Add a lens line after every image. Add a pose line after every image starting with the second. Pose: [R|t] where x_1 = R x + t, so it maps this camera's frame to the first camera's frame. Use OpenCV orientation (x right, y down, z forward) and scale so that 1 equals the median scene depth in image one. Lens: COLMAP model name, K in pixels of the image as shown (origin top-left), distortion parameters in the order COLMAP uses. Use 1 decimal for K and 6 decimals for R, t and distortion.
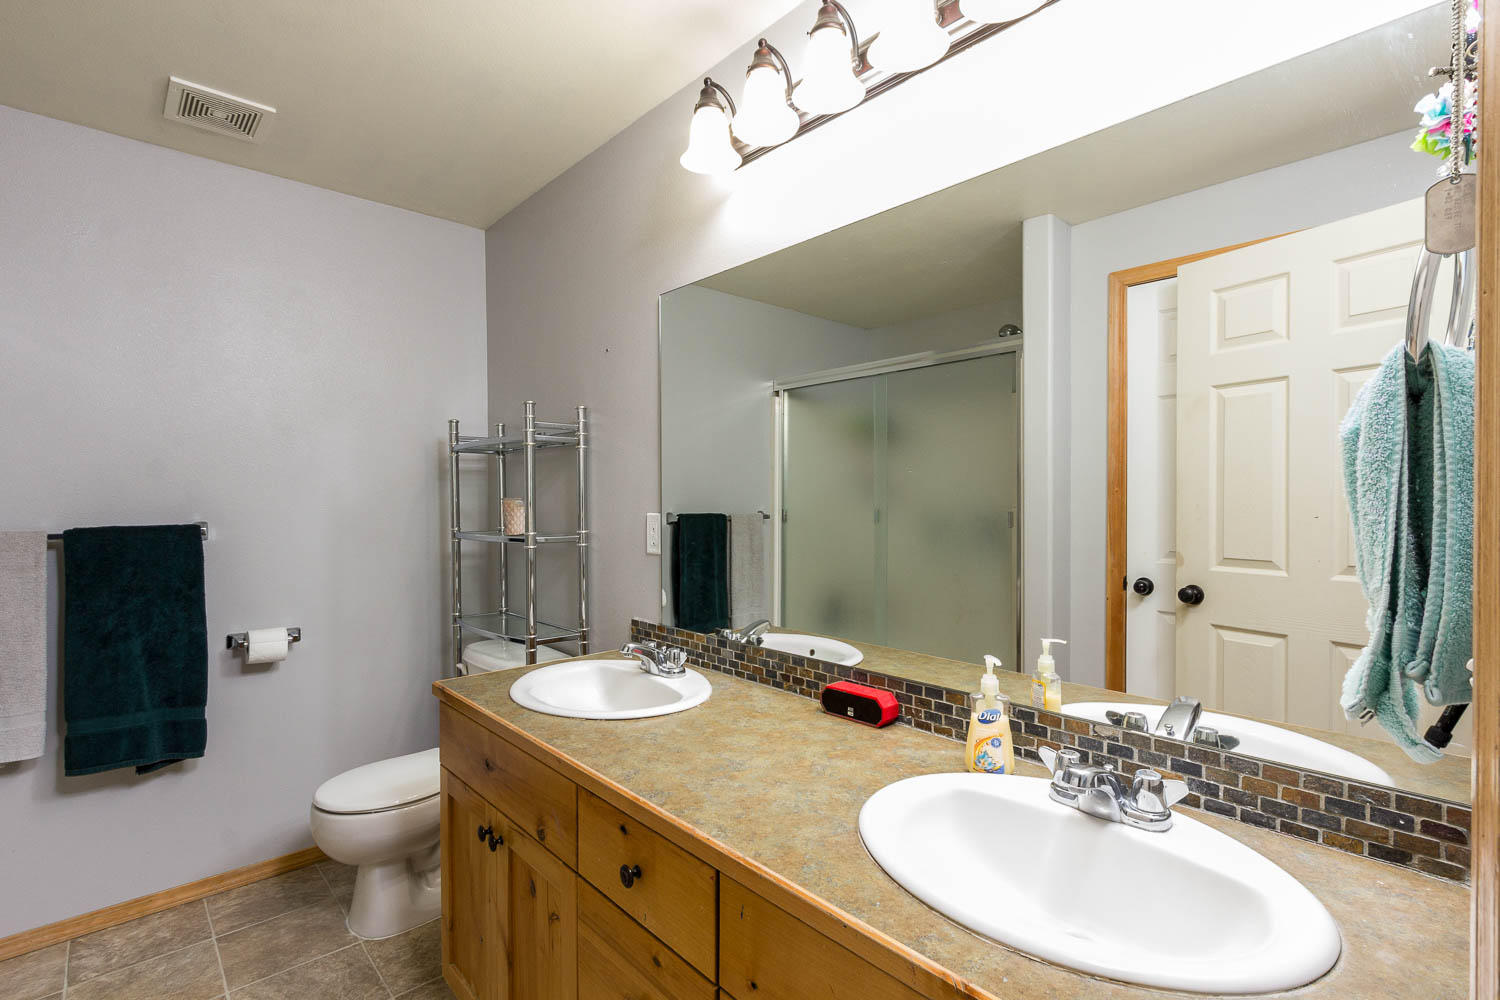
lens RADIAL K [[686.1, 0, 747.4], [0, 686.1, 508.6], [0, 0, 1]] dist [-0.000767, -0.000099]
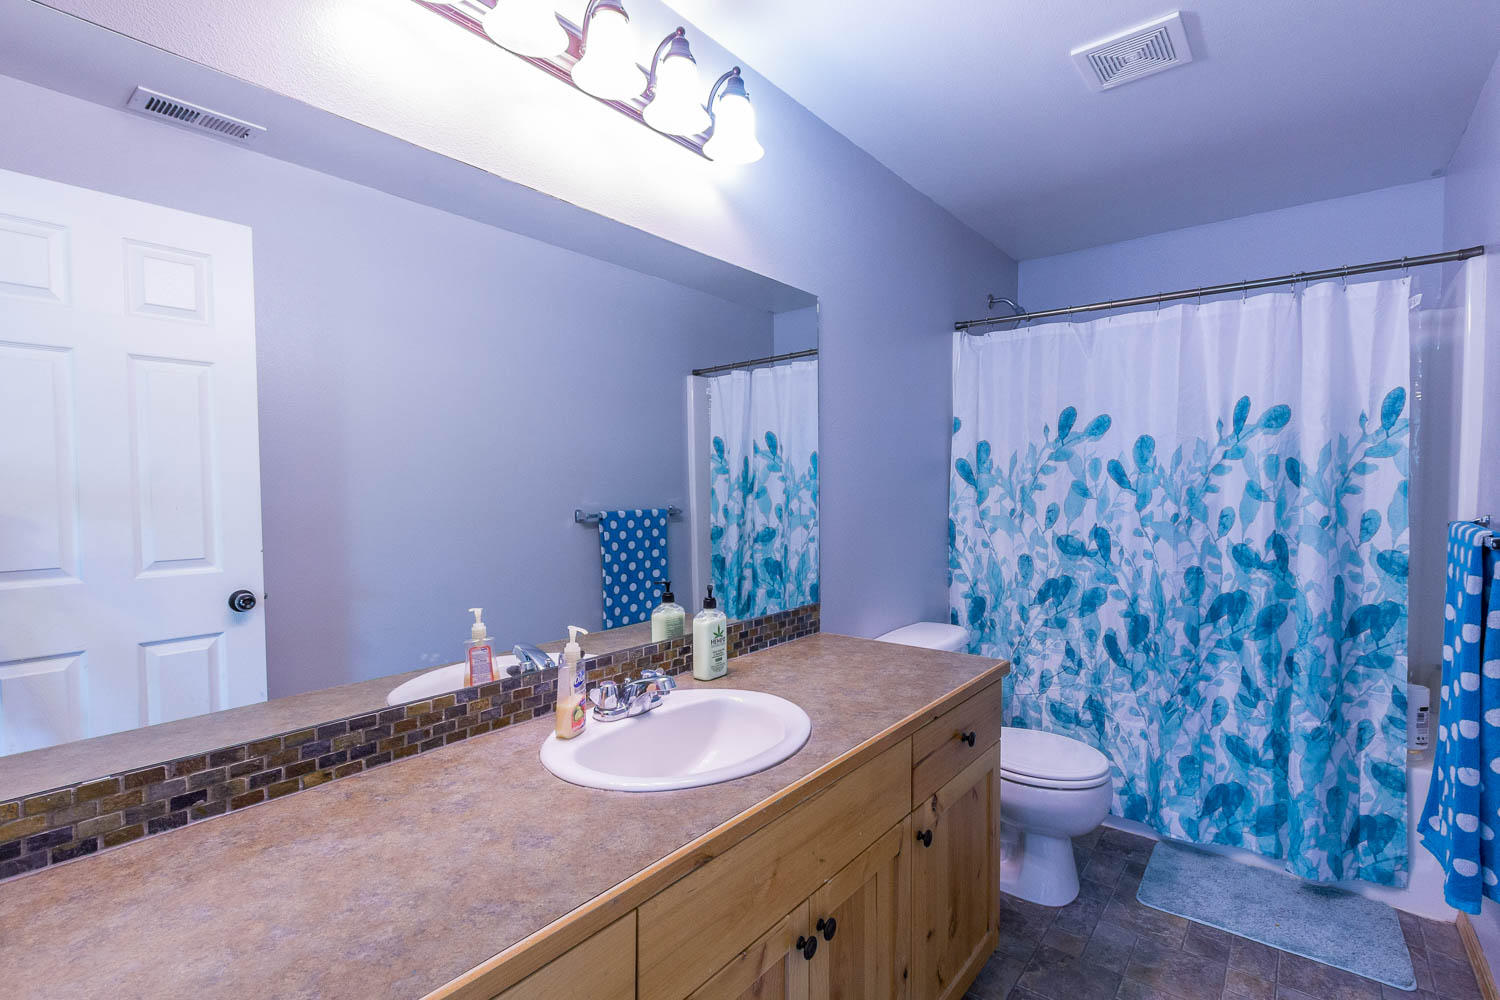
lens RADIAL K [[686.1, 0, 747.4], [0, 686.1, 508.6], [0, 0, 1]] dist [-0.000767, -0.000099]
pose [[-0.133358, -0.025020, 0.990752, -0.856133], [0.019140, 0.999430, 0.027816, -0.010293], [-0.990883, 0.022673, -0.132803, 0.897199]]
